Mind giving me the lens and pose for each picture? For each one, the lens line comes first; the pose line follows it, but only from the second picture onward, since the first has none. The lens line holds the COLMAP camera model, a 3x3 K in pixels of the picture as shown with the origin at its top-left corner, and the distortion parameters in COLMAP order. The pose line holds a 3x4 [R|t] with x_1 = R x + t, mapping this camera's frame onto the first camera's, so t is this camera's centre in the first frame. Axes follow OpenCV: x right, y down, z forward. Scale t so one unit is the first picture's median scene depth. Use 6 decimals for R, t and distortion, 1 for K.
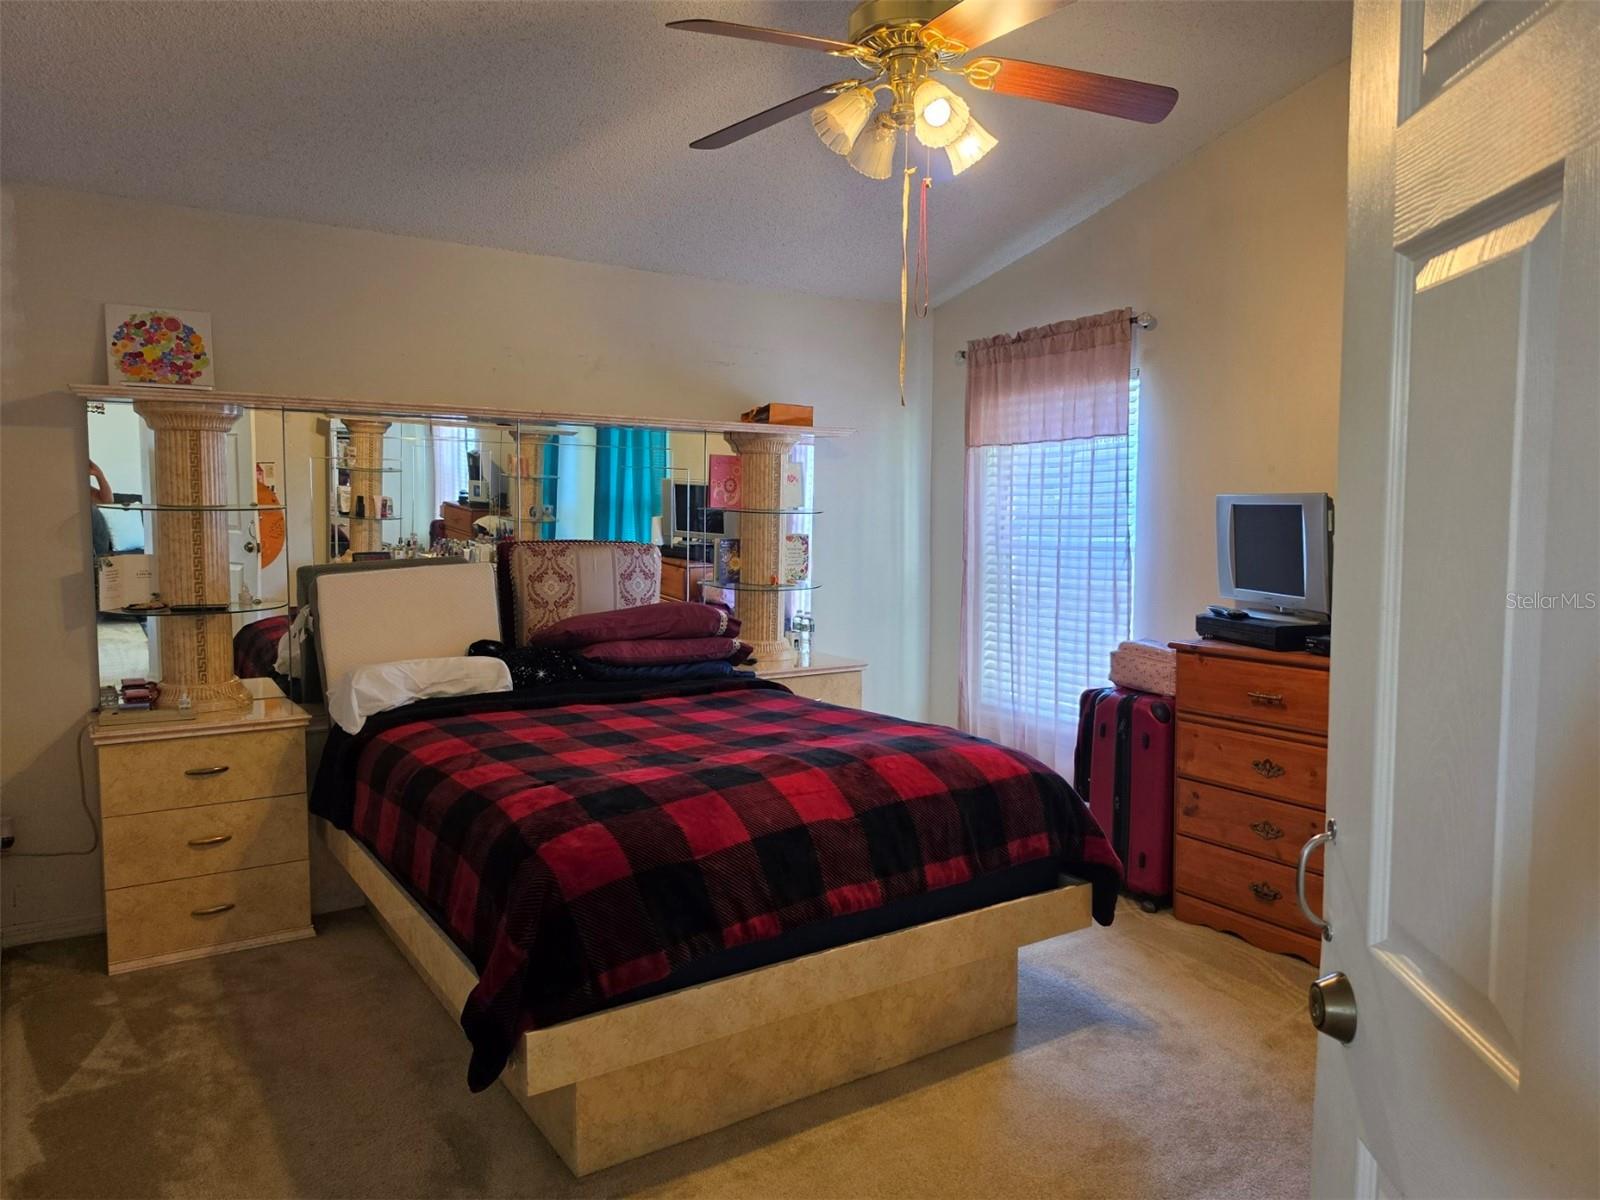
lens RADIAL K [[1105.5, 0, 817.2], [0, 1105.5, 589.5], [0, 0, 1]] dist [0.047461, -0.003747]
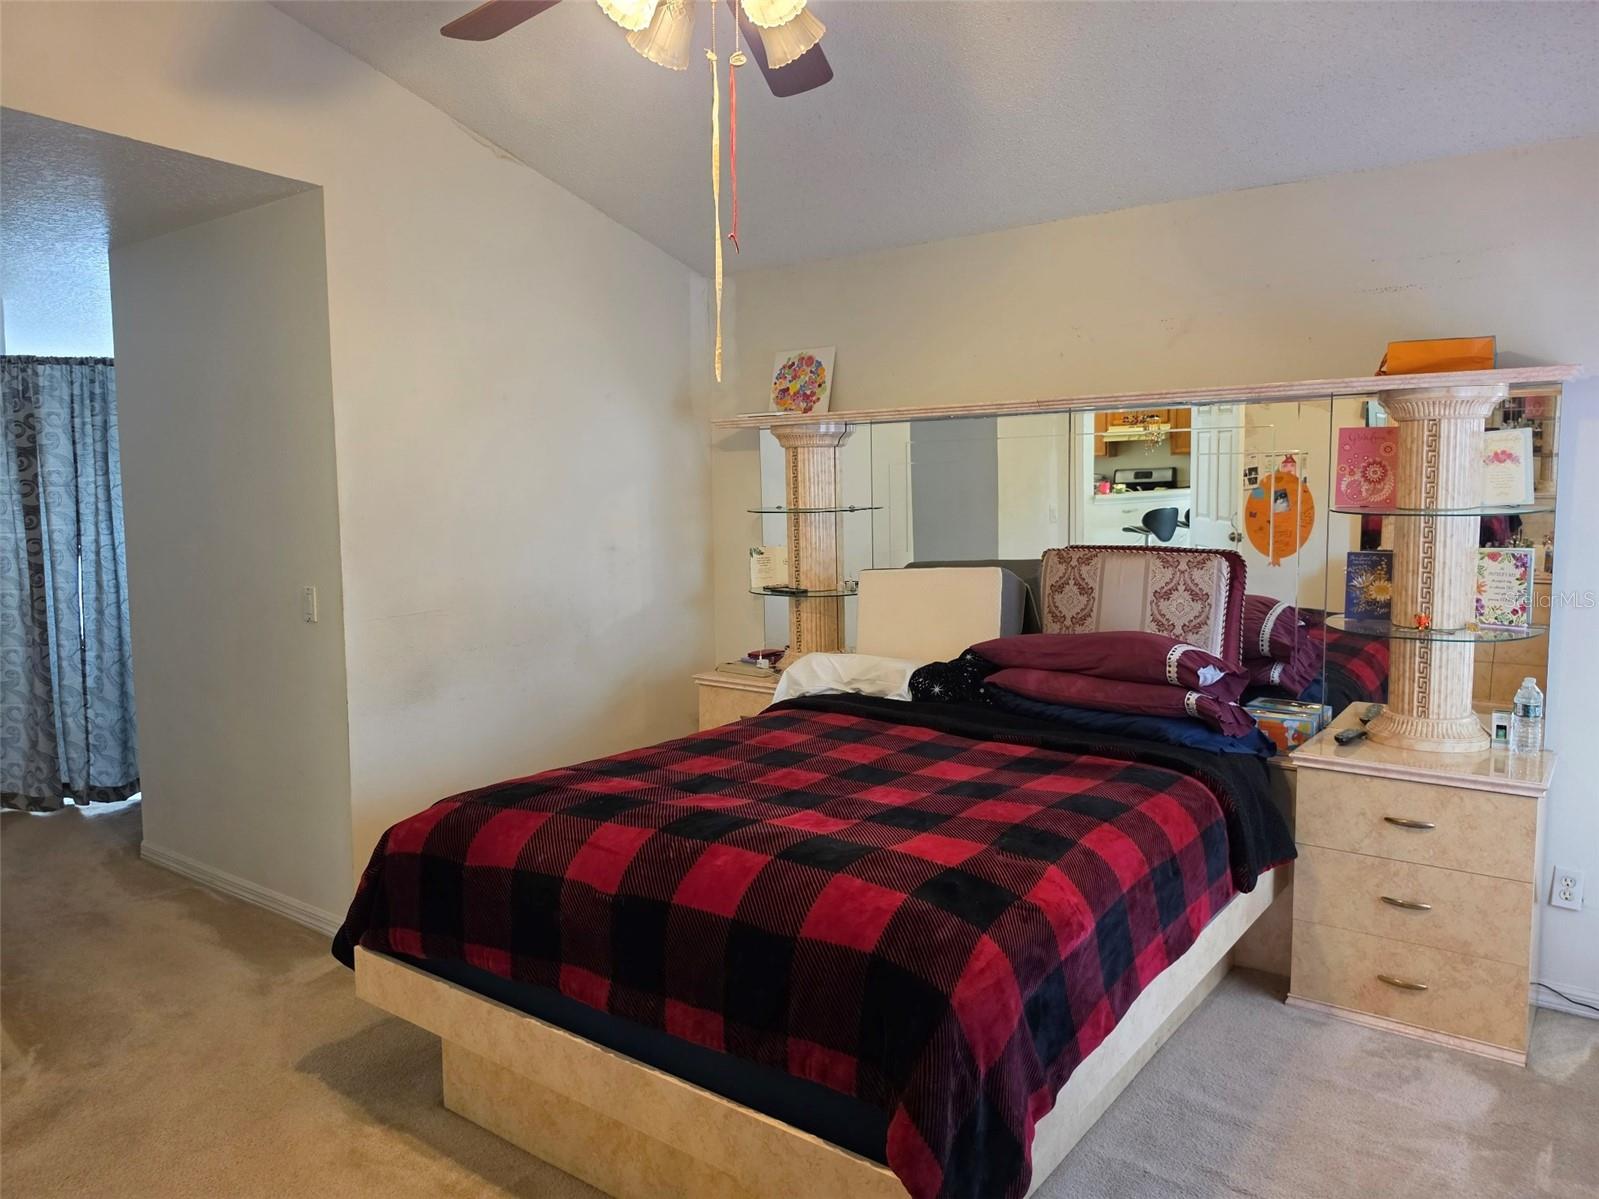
lens RADIAL K [[1104.8, 0, 813.9], [0, 1104.8, 602.1], [0, 0, 1]] dist [0.047461, -0.003747]
pose [[0.319848, 0.083936, -0.943744, 0.540194], [-0.061969, 0.995789, 0.067563, -0.048878], [0.945440, 0.036873, 0.323702, 0.556417]]
